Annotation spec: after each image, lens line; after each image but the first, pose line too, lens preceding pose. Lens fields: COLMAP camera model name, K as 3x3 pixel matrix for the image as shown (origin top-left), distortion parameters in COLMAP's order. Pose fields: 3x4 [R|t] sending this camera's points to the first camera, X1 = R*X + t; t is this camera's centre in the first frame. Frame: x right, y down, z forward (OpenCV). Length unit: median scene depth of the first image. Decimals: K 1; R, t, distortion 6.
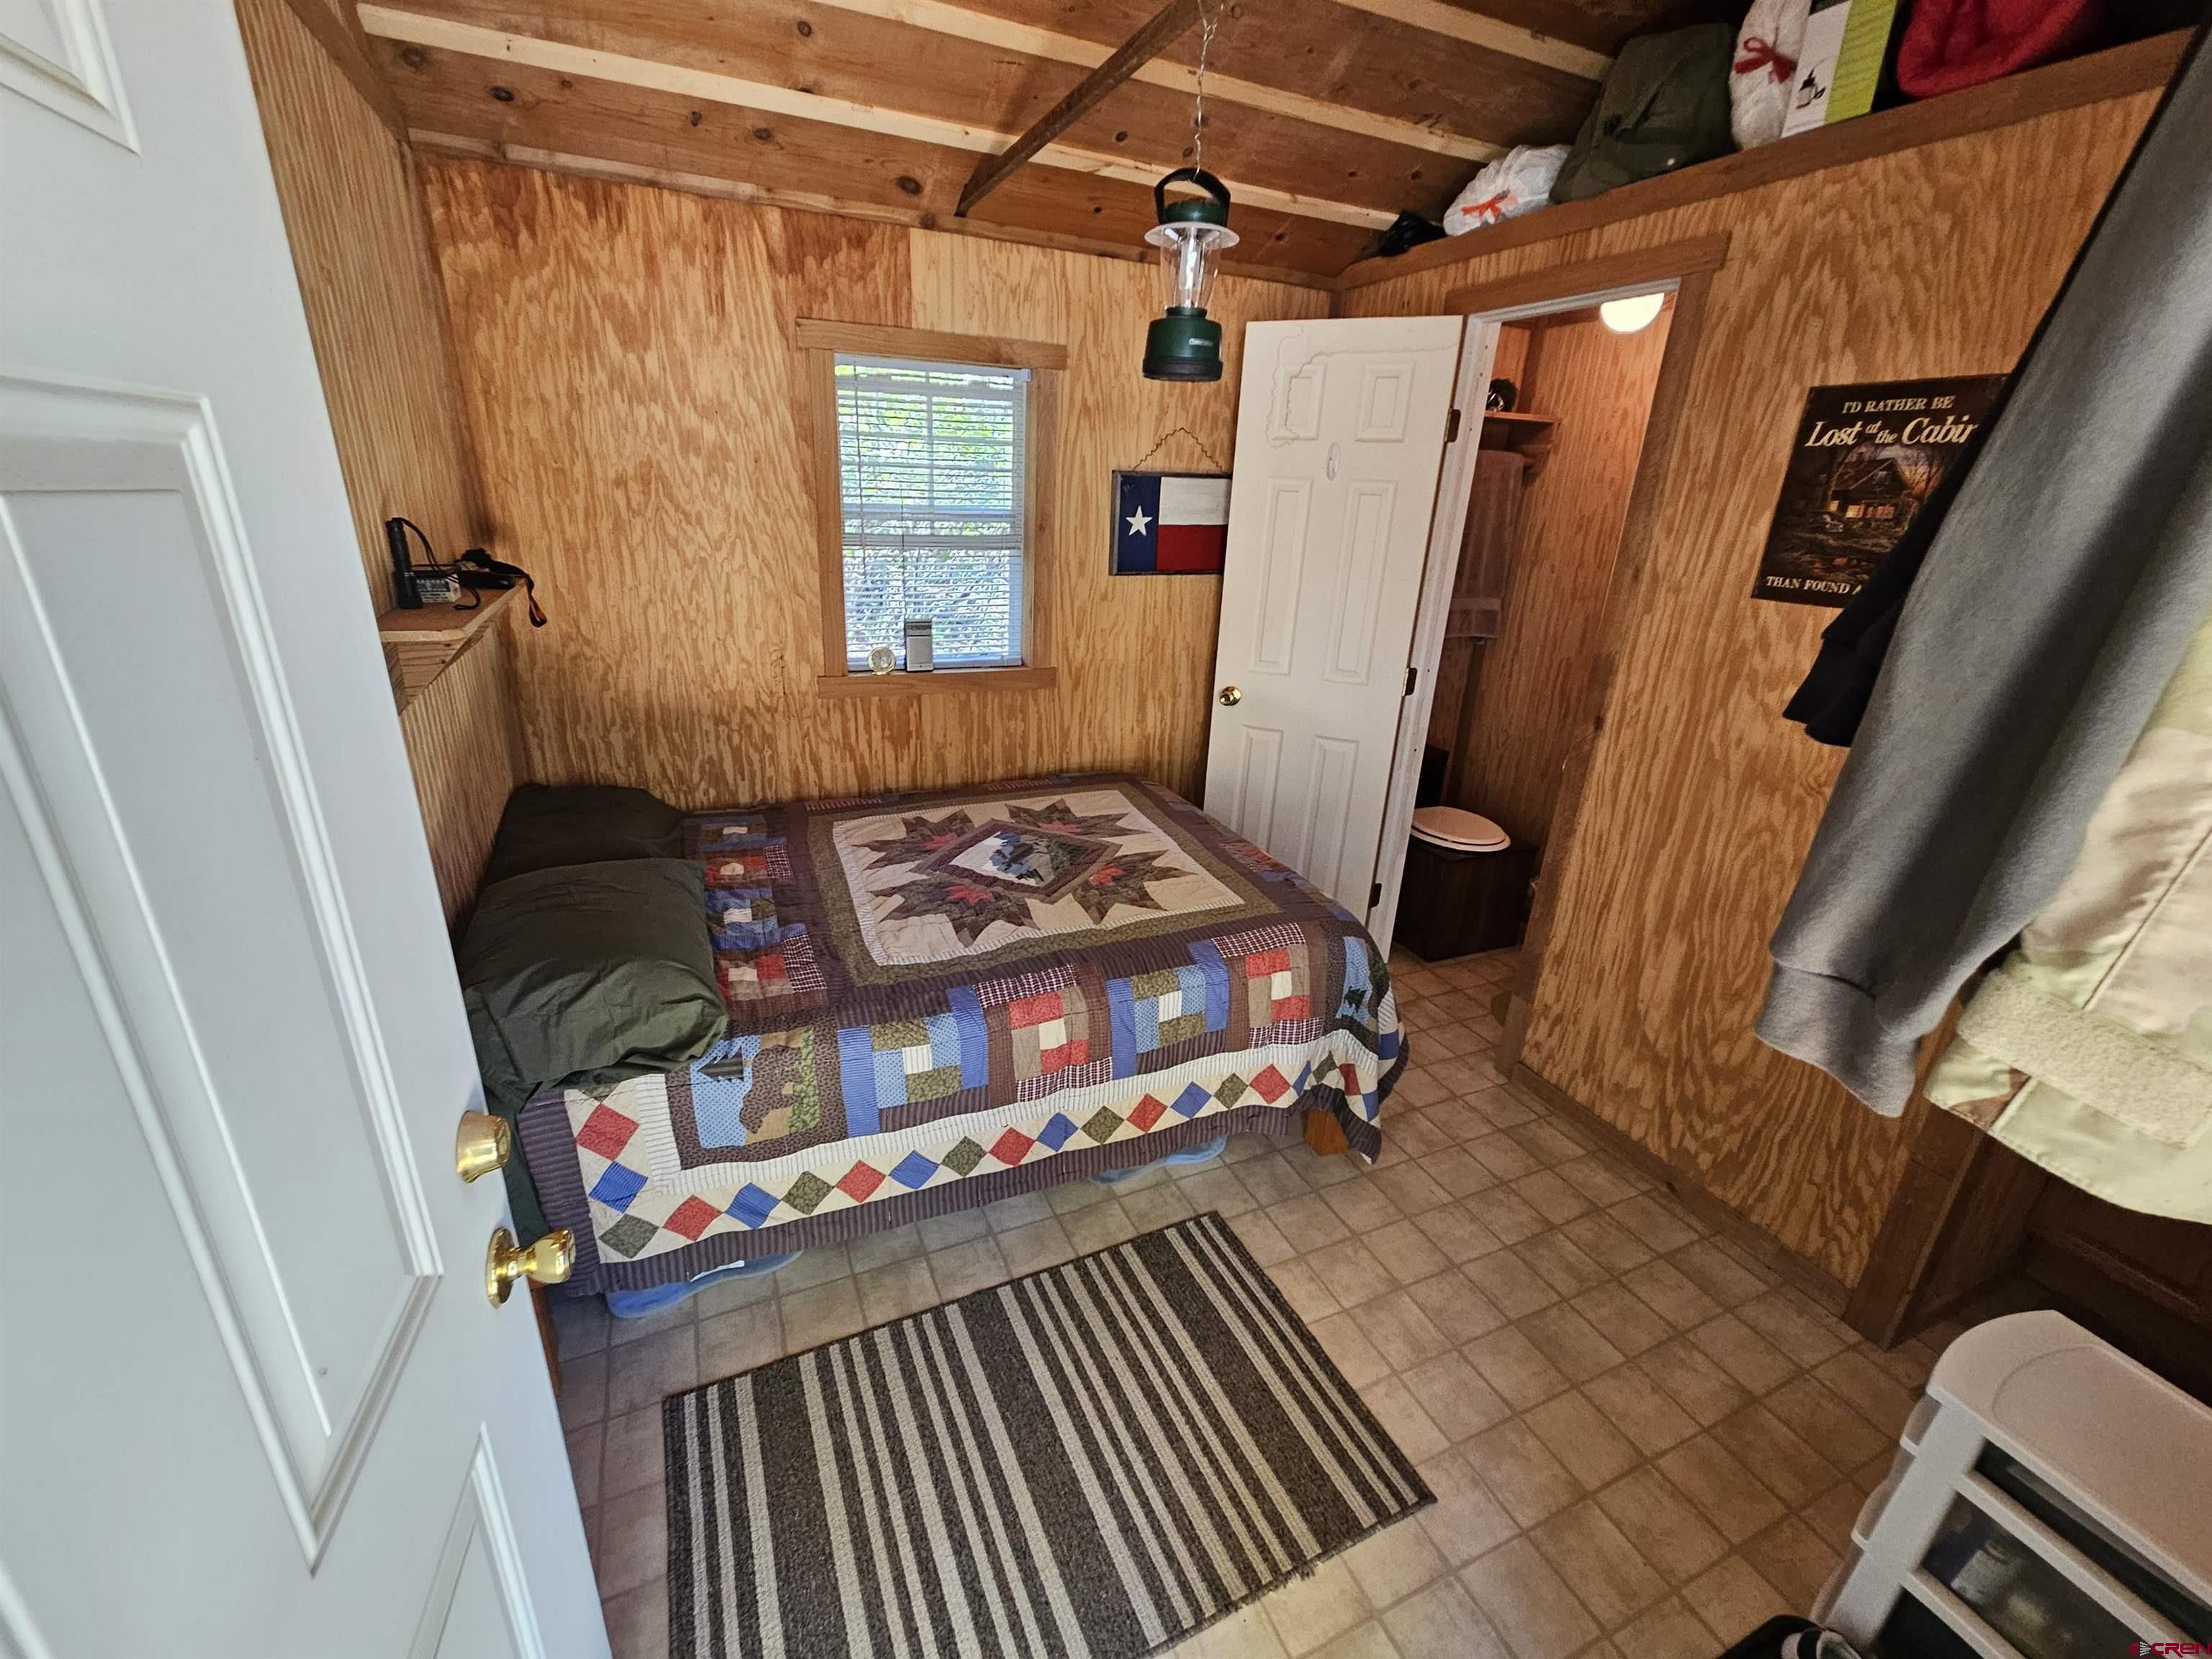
lens RADIAL K [[885.6, 0, 1106.0], [0, 885.6, 829.5], [0, 0, 1]] dist [-0.001718, -0.000221]
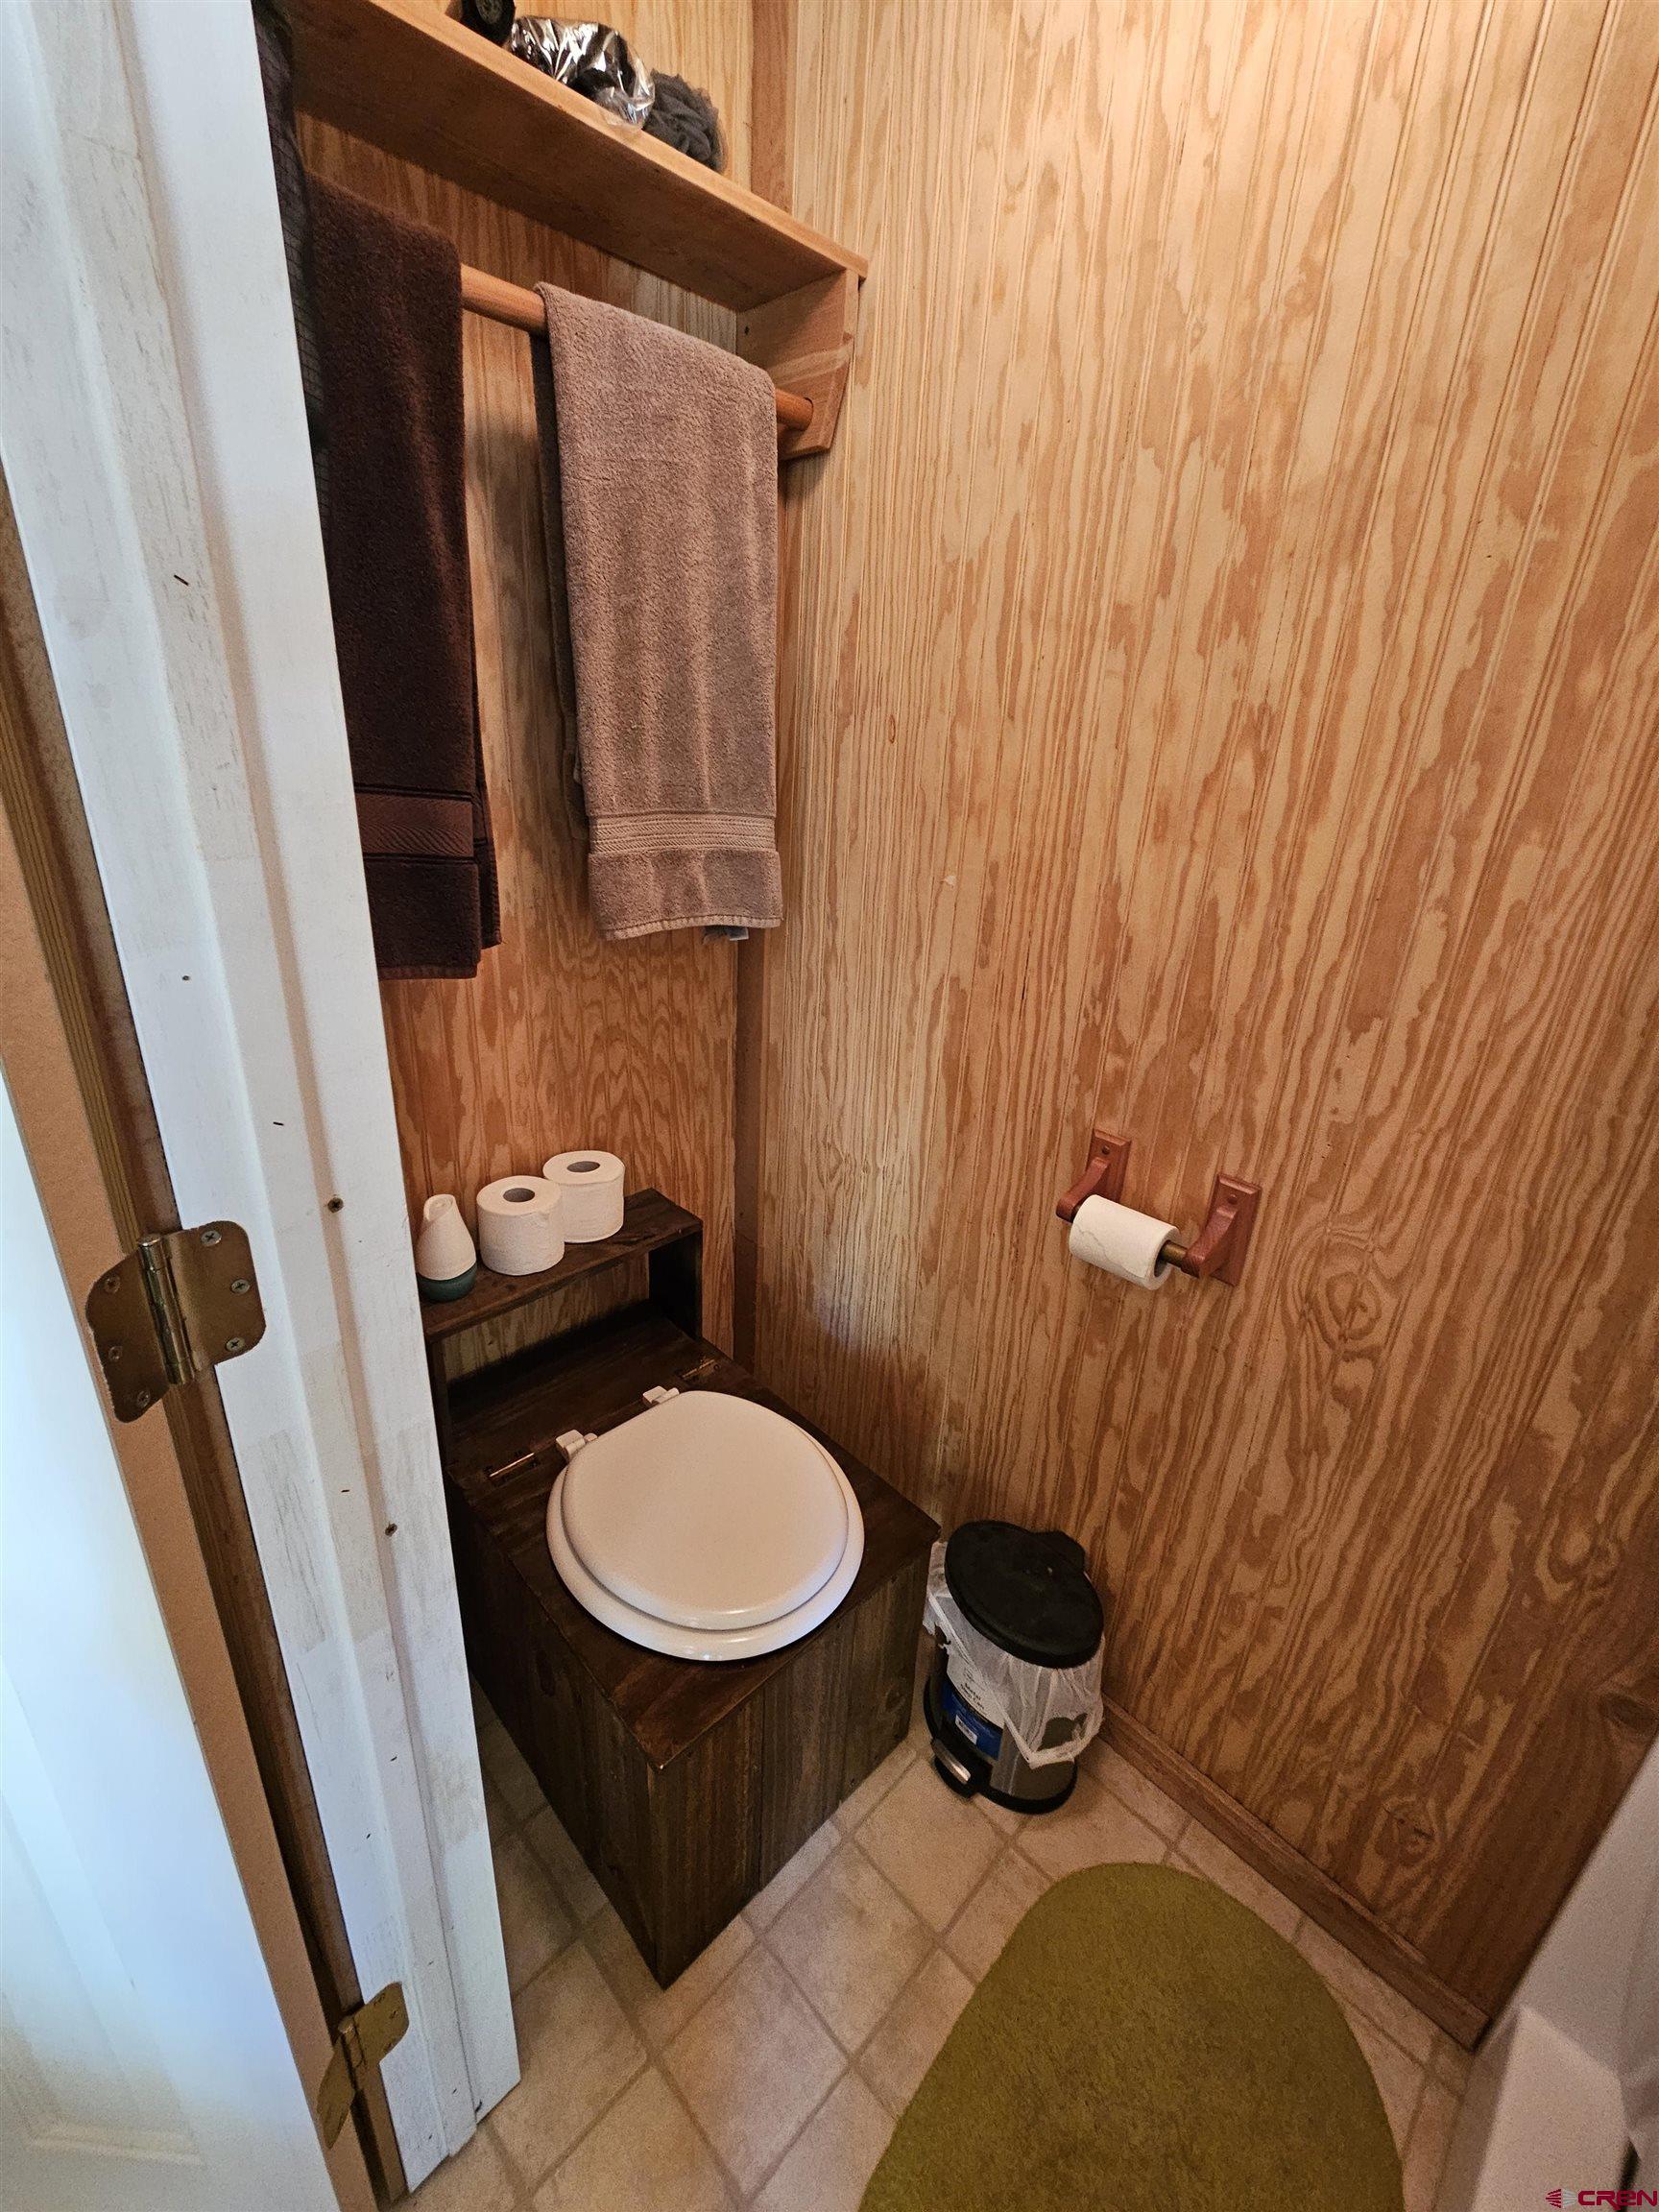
lens RADIAL K [[885.6, 0, 829.5], [0, 885.6, 1106.0], [0, 0, 1]] dist [-0.001718, -0.000221]
pose [[0.923226, -0.138077, 0.358593, 0.335859], [0.123716, 0.990328, 0.062811, -0.169652], [-0.363797, -0.013626, 0.931379, 0.681920]]
